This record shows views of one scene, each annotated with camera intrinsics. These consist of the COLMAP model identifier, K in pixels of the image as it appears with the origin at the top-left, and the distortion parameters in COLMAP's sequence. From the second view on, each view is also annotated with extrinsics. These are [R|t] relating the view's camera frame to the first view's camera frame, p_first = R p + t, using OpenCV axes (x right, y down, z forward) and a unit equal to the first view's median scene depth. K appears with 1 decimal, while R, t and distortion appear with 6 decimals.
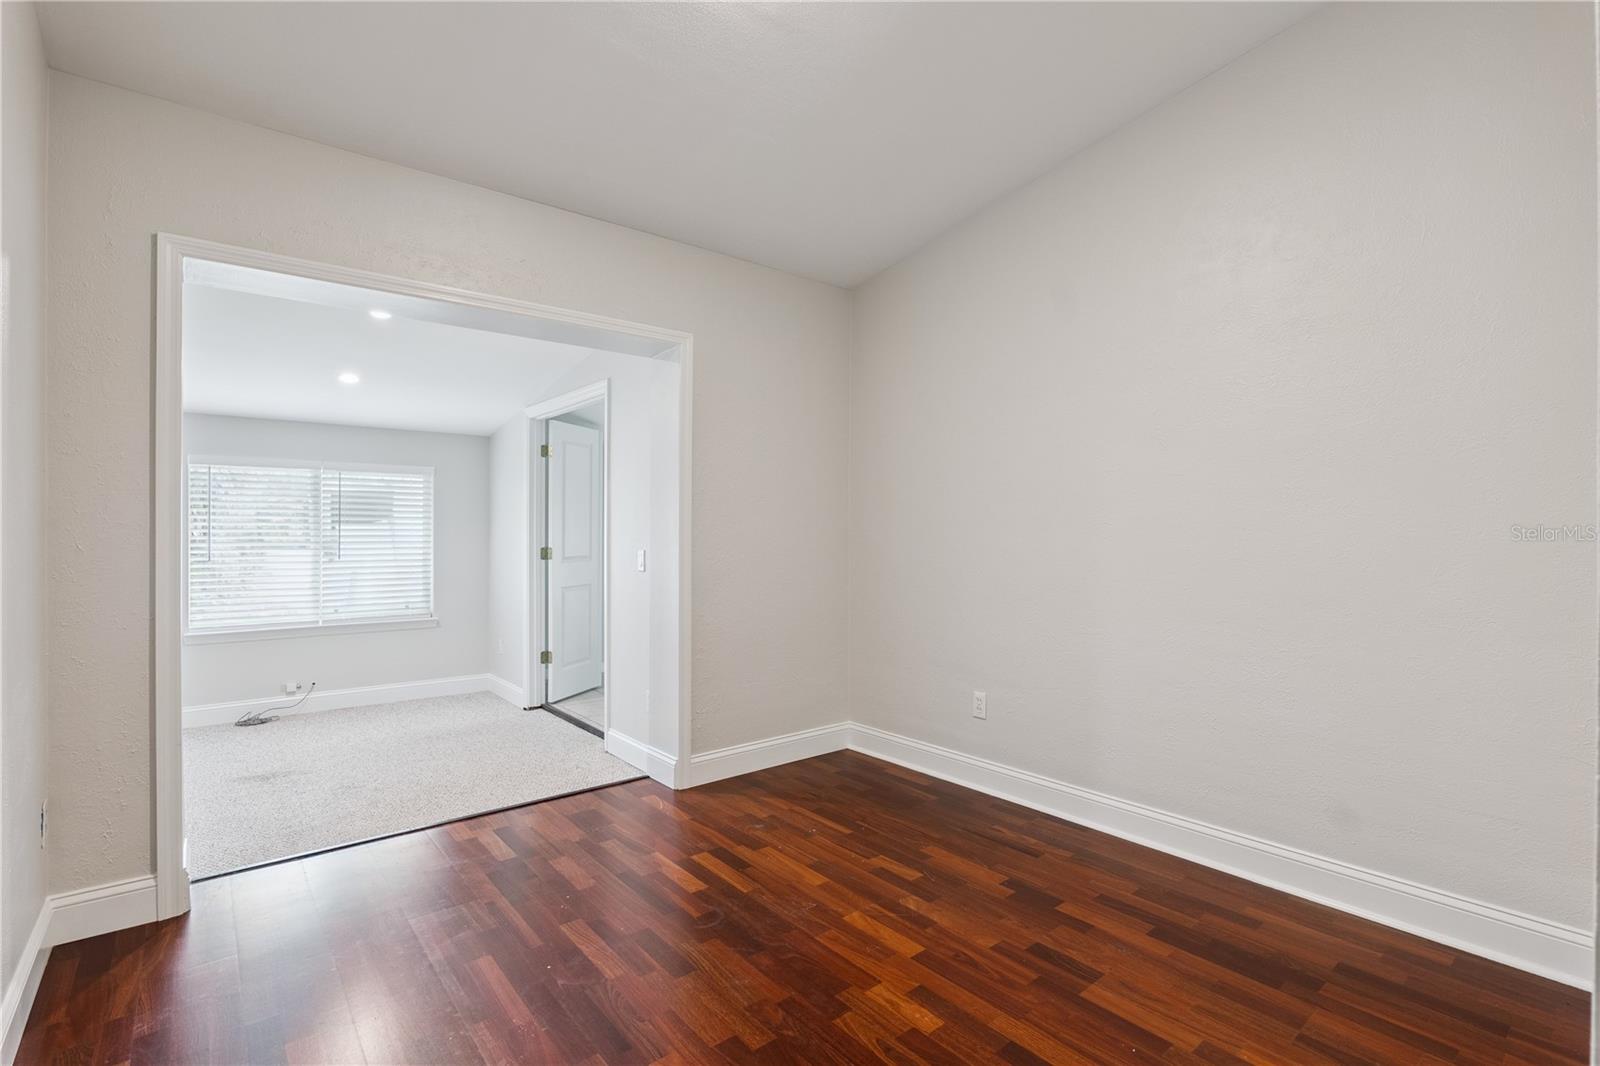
lens RADIAL K [[742.5, 0, 798.6], [0, 742.5, 532.5], [0, 0, 1]] dist [-0.011923, 0.000339]
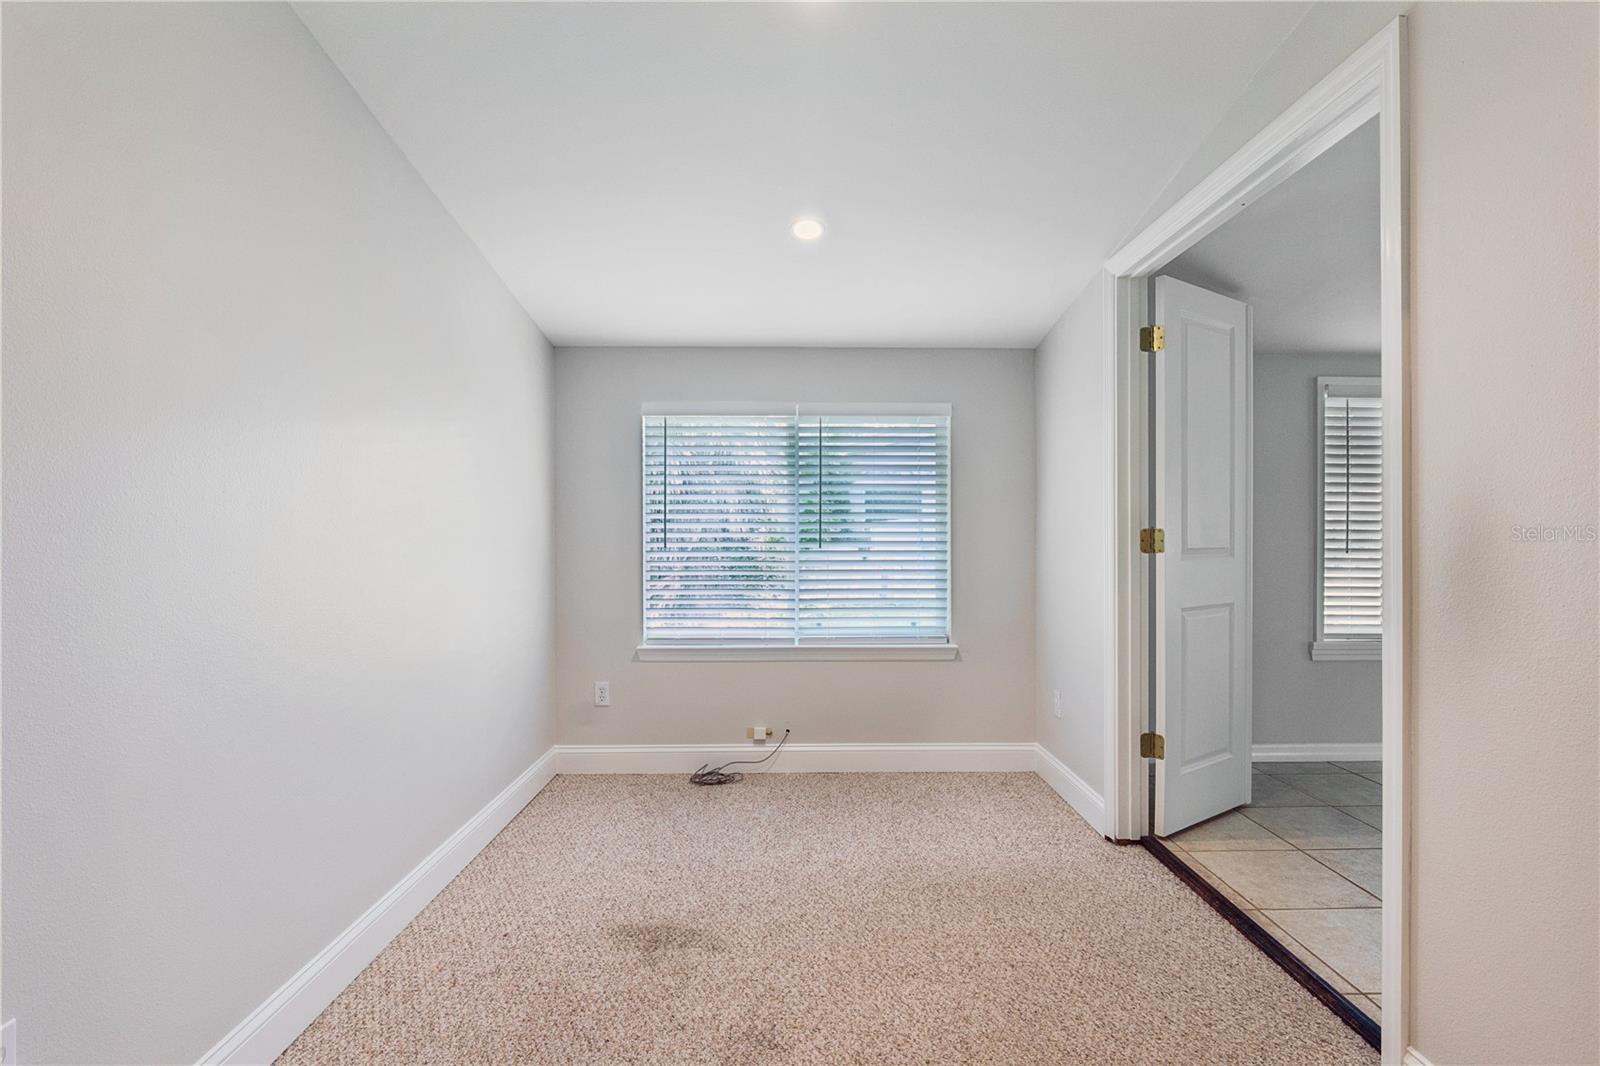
lens RADIAL K [[742.5, 0, 800.5], [0, 742.5, 534.5], [0, 0, 1]] dist [-0.011923, 0.000339]
pose [[0.780039, -0.004252, -0.625717, -0.212702], [0.002512, 0.999990, -0.003664, 0.025791], [0.625726, 0.001286, 0.780042, 0.459327]]
